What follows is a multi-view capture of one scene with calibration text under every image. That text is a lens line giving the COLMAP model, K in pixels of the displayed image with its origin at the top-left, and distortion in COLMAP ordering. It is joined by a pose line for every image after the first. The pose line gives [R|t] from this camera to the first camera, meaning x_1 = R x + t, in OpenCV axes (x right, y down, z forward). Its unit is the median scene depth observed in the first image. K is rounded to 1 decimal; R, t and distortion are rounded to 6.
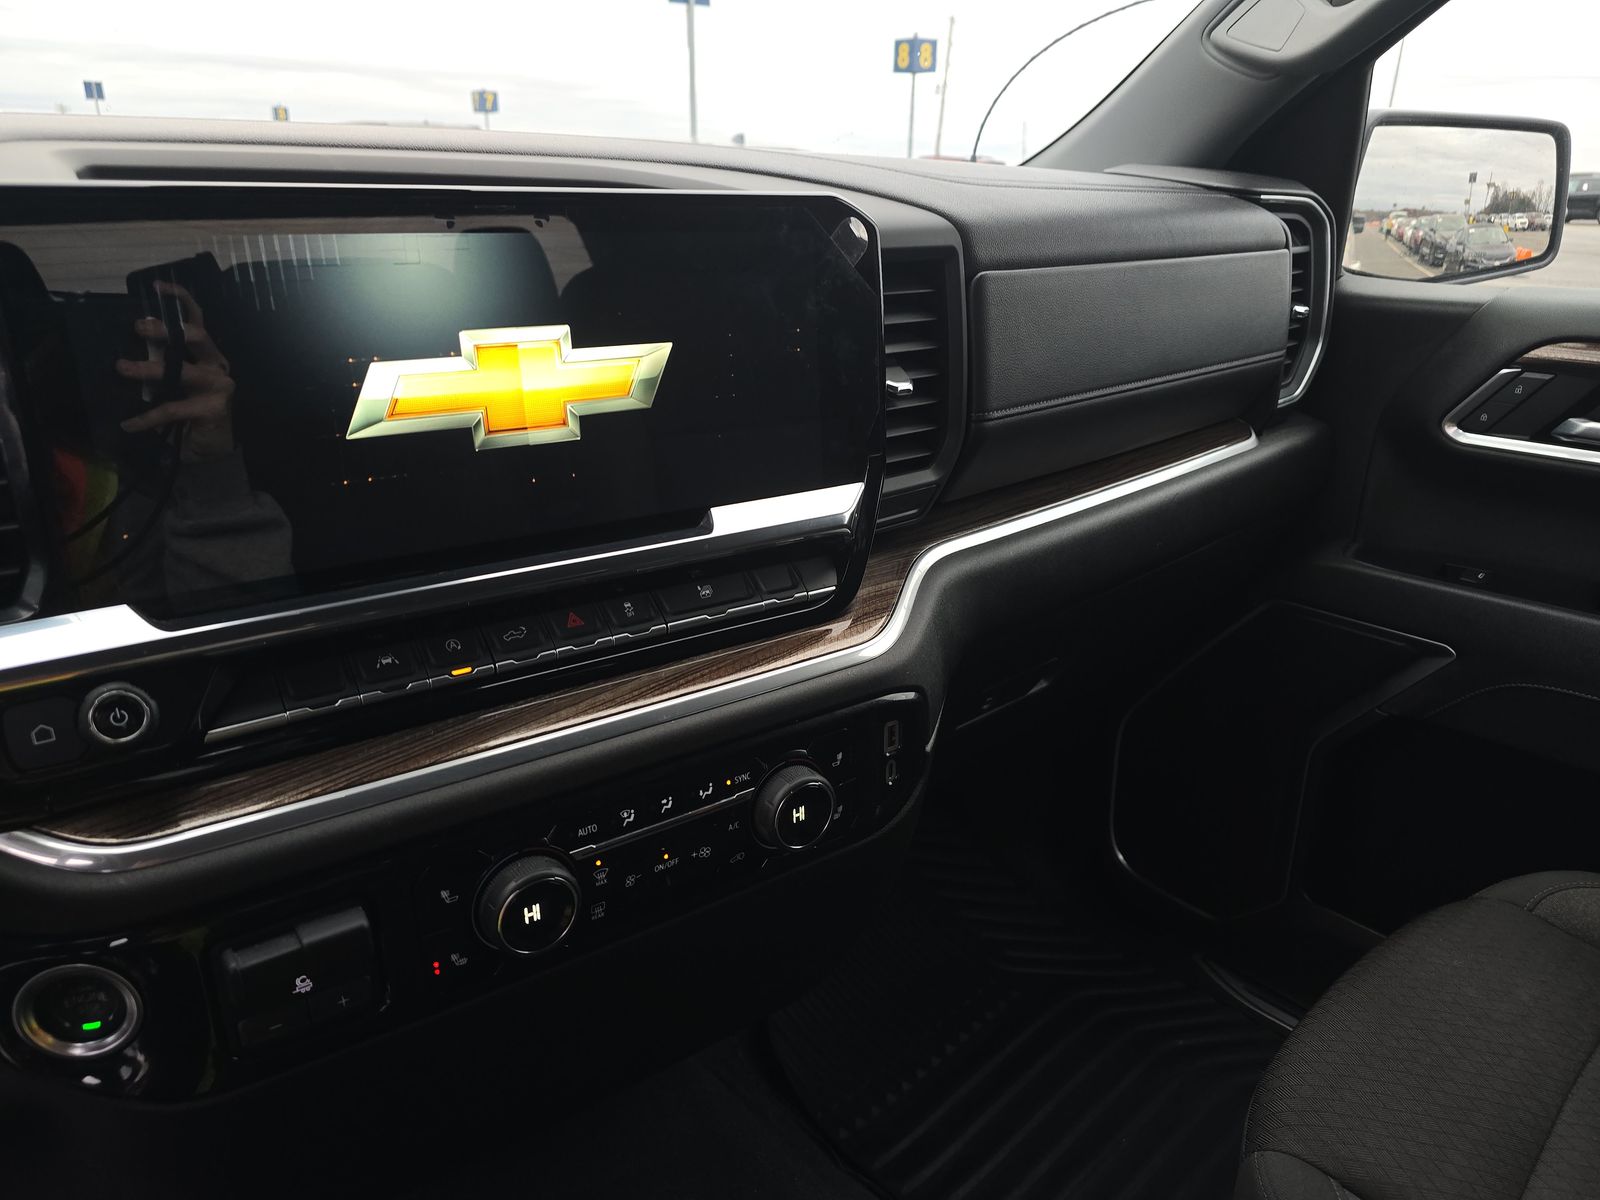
lens RADIAL K [[1099.8, 0, 807.3], [0, 1099.8, 612.6], [0, 0, 1]] dist [0.024071, -0.002124]
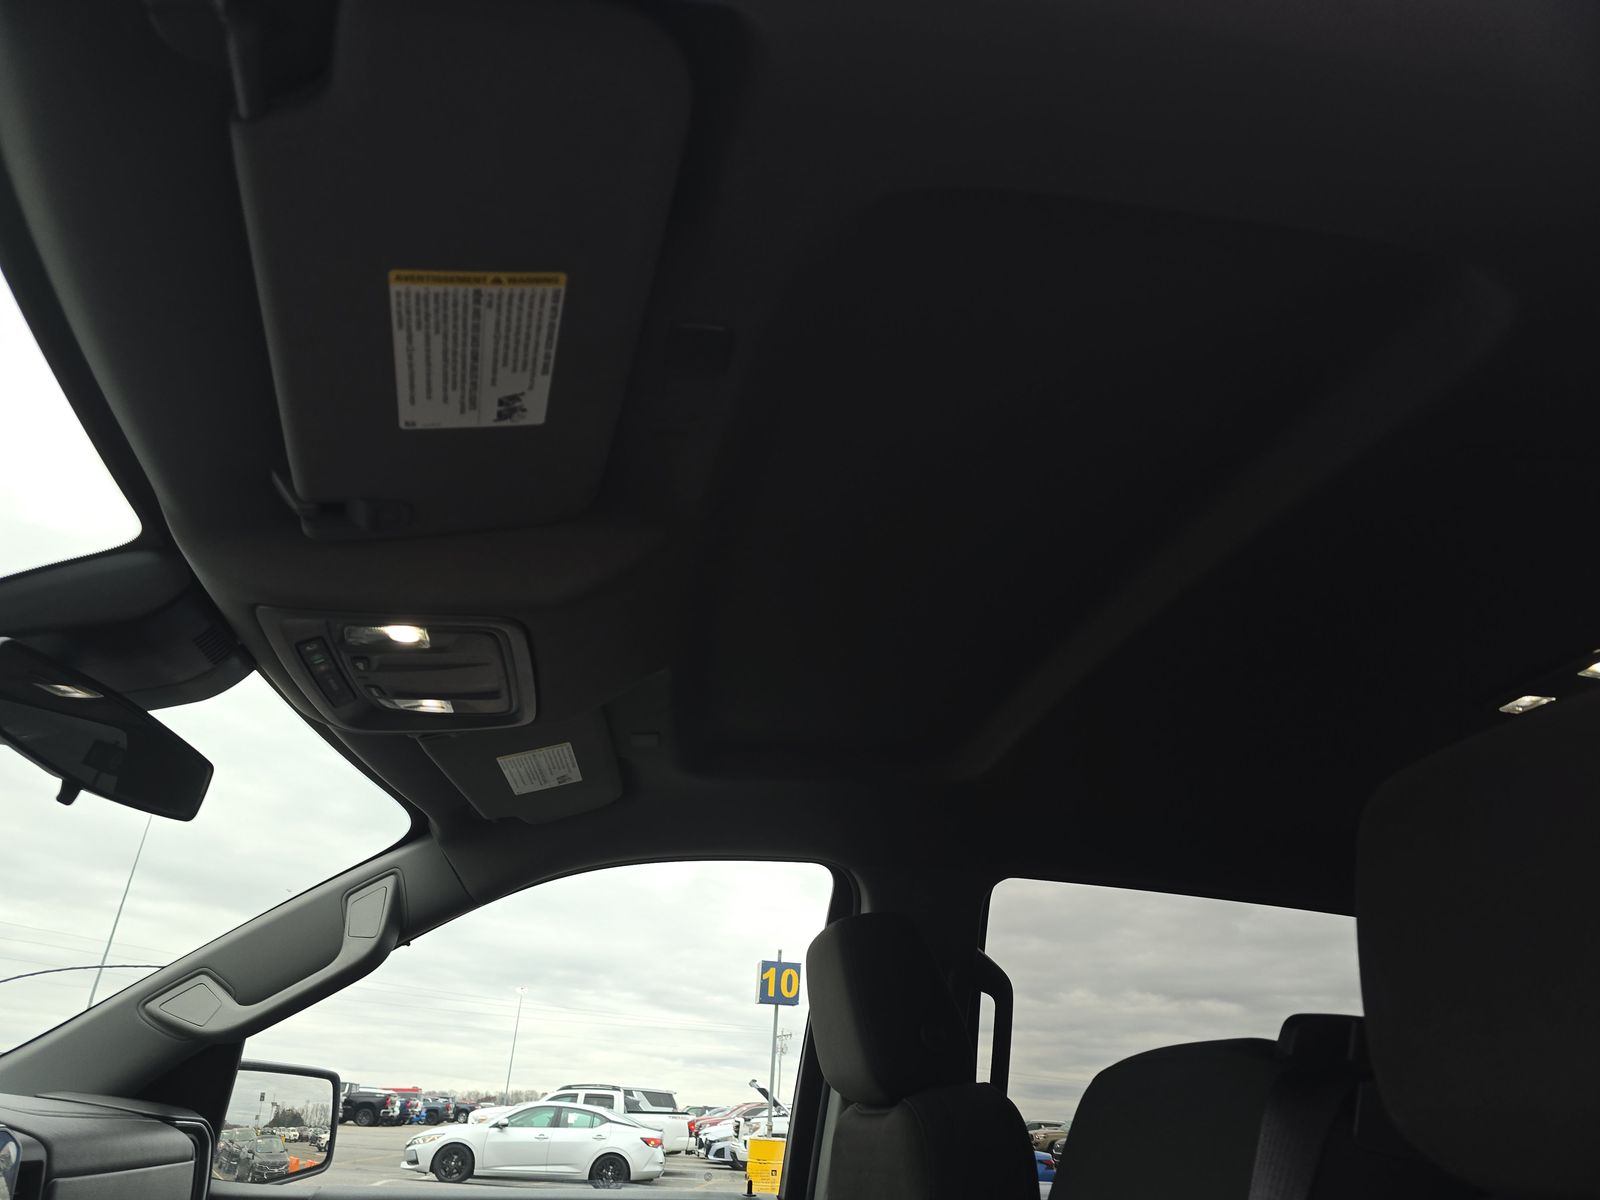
lens RADIAL K [[1099.8, 0, 807.3], [0, 1099.8, 612.6], [0, 0, 1]] dist [0.024071, -0.002124]
pose [[0.564112, 0.364826, 0.740730, -0.218595], [0.252556, 0.777863, -0.575452, 0.074780], [-0.786126, 0.511695, 0.346662, -0.241588]]
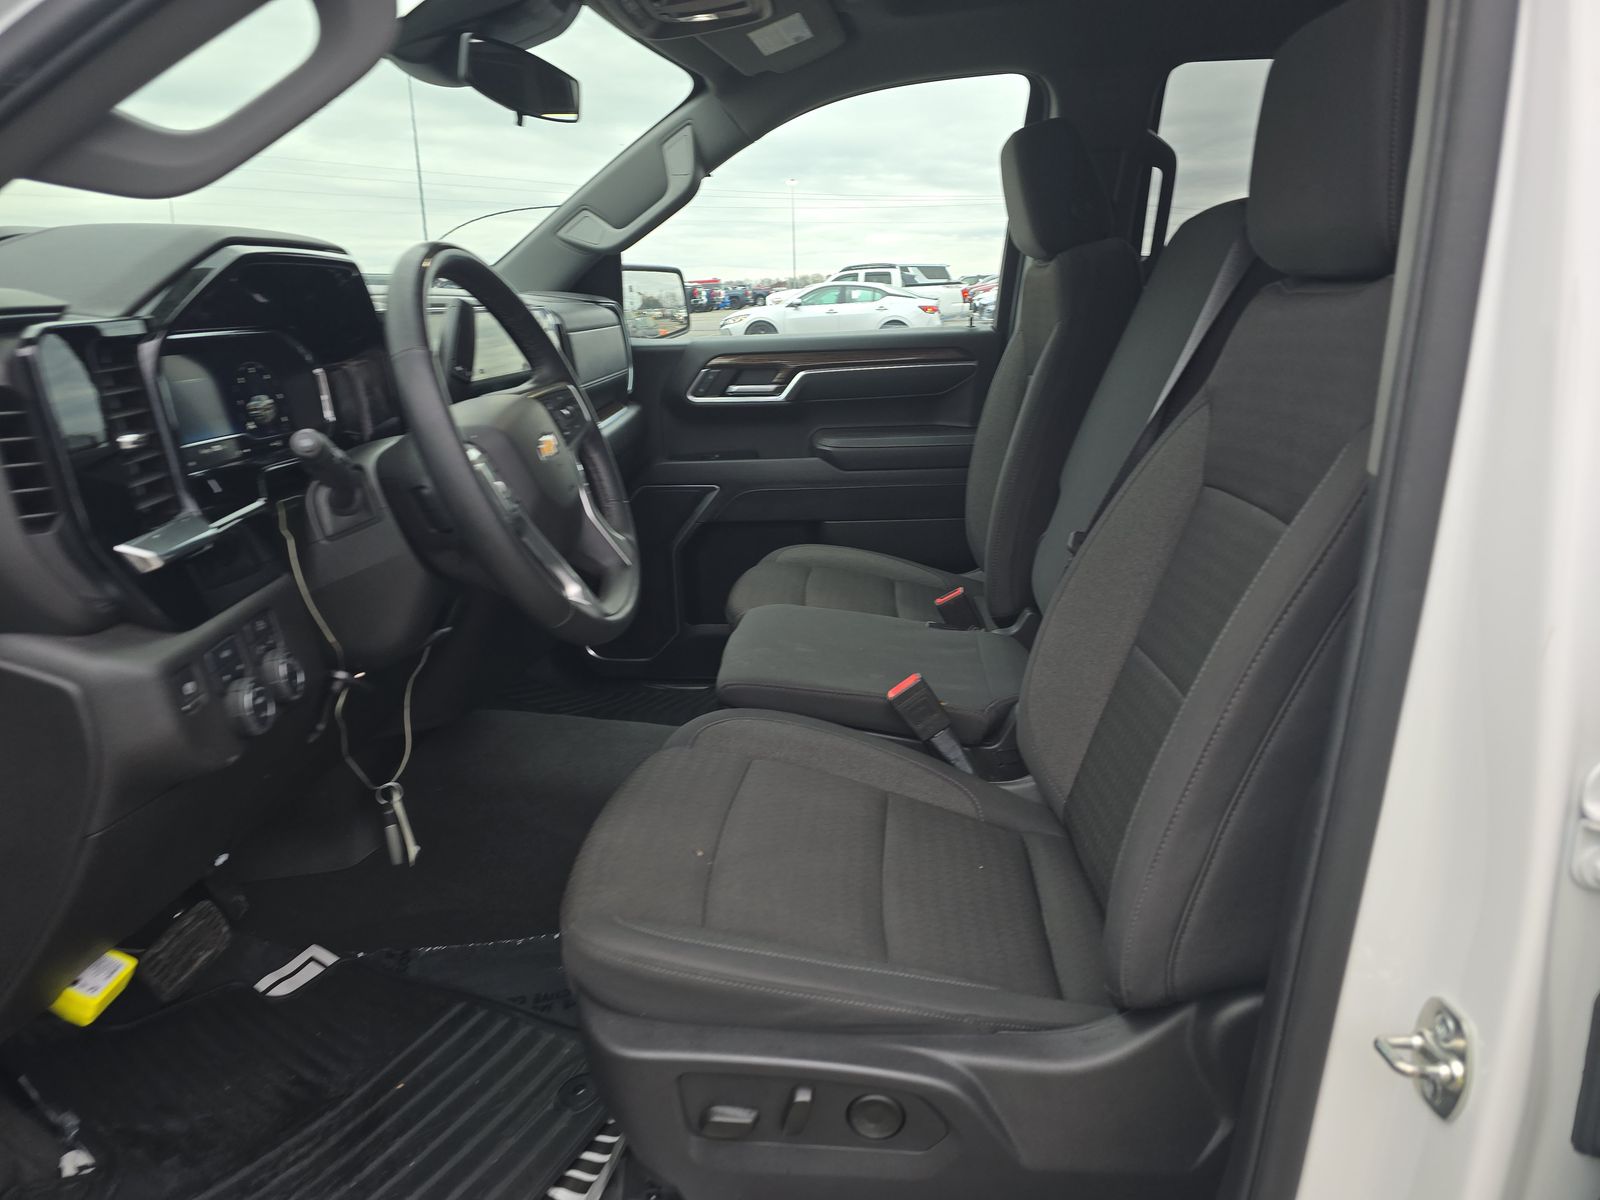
lens RADIAL K [[1099.8, 0, 807.3], [0, 1099.8, 612.6], [0, 0, 1]] dist [0.024071, -0.002124]
pose [[0.740391, -0.212086, 0.637841, -0.430448], [0.267024, 0.963633, 0.010458, 0.165642], [-0.616863, 0.162576, 0.770097, -0.457794]]
